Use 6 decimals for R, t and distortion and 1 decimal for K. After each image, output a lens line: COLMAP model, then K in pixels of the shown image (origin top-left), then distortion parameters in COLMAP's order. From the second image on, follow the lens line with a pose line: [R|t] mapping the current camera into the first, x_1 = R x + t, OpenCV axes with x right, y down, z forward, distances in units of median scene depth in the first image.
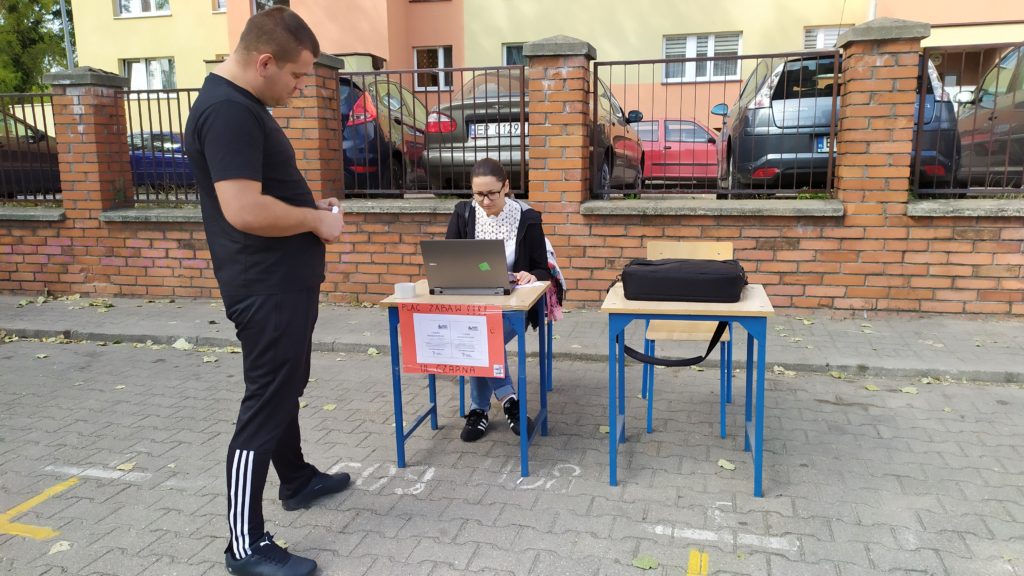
lens RADIAL K [[760.9, 0, 507.6], [0, 760.9, 283.2], [0, 0, 1]] dist [0.059895, -0.053484]
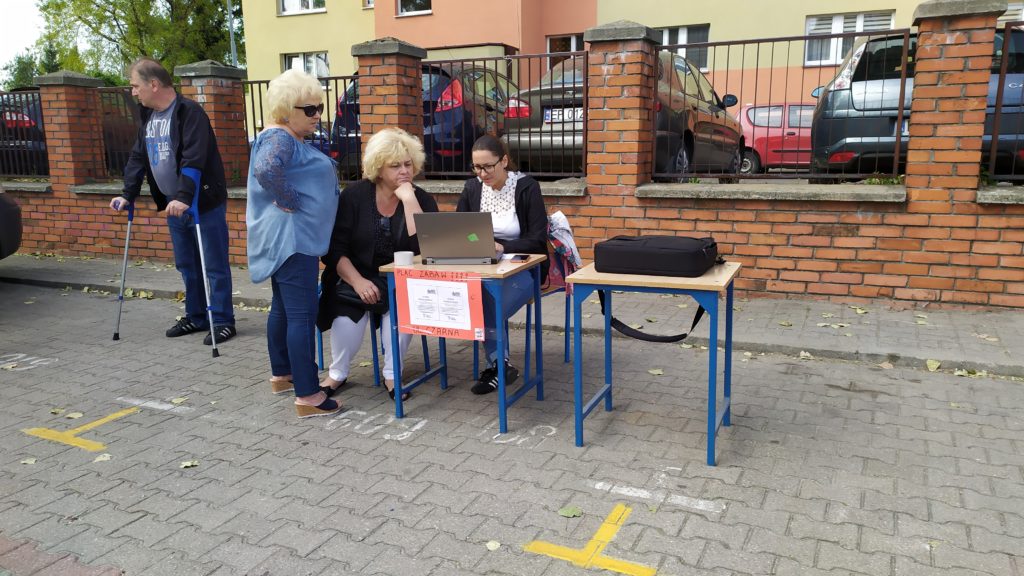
lens RADIAL K [[760.9, 0, 513.4], [0, 760.9, 282.0], [0, 0, 1]] dist [0.059895, -0.053484]
pose [[0.982245, 0.035966, -0.184125, 0.138848], [-0.033634, 0.999310, 0.015772, 0.013456], [0.184565, -0.009299, 0.982776, -0.034225]]
